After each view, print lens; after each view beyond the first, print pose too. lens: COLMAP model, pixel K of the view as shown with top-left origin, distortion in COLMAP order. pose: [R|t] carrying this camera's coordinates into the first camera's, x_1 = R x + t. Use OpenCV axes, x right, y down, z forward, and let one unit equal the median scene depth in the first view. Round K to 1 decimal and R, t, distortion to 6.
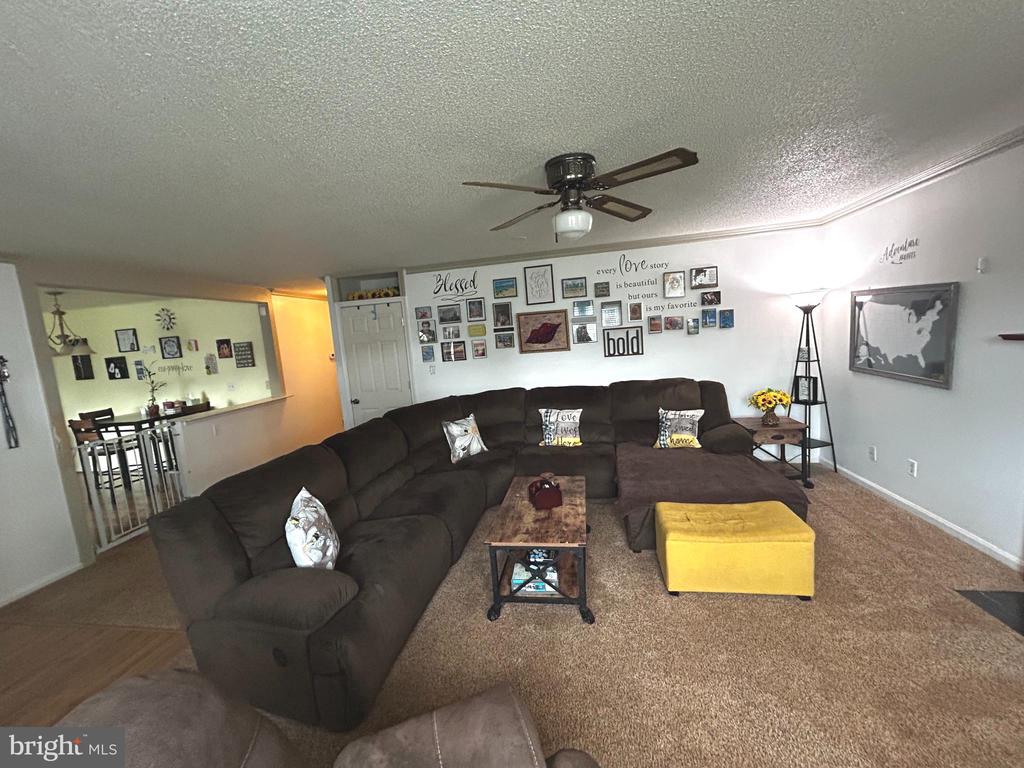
lens RADIAL K [[413.1, 0, 512.0], [0, 413.1, 384.0], [0, 0, 1]] dist [-0.000820, 0.000873]
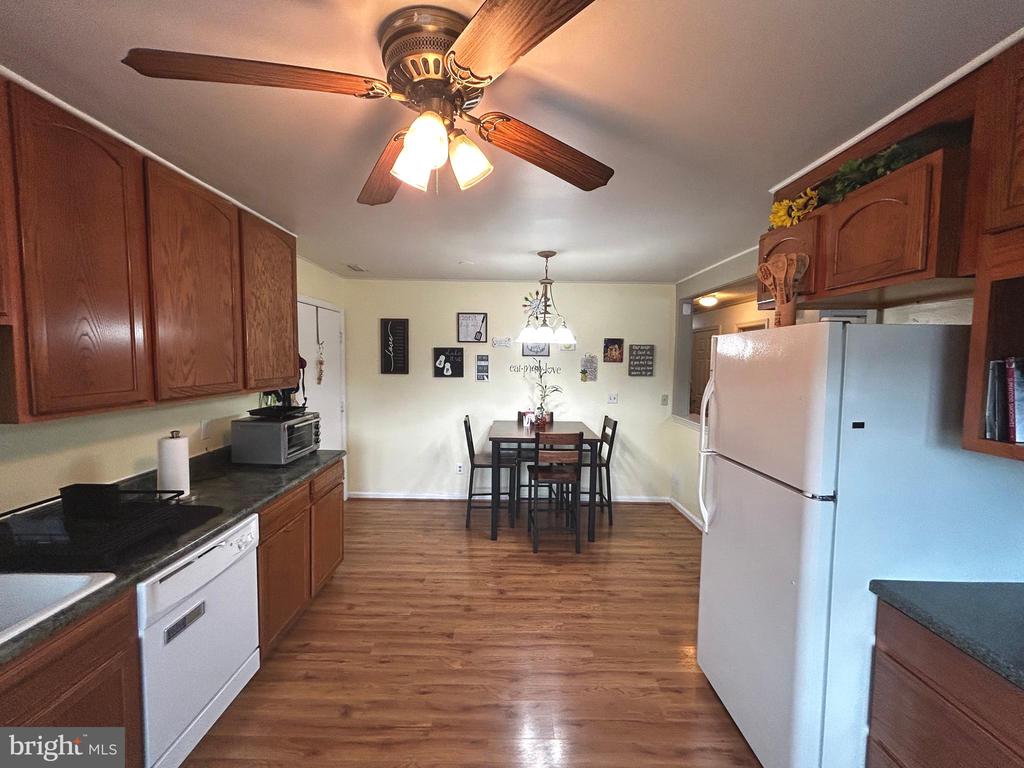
lens RADIAL K [[413.1, 0, 512.0], [0, 413.1, 384.0], [0, 0, 1]] dist [-0.000820, 0.000873]
pose [[0.984298, 0.080951, 0.156858, -1.008715], [-0.071065, 0.995175, -0.067650, 0.046287], [-0.161577, 0.055440, 0.985302, 0.253354]]
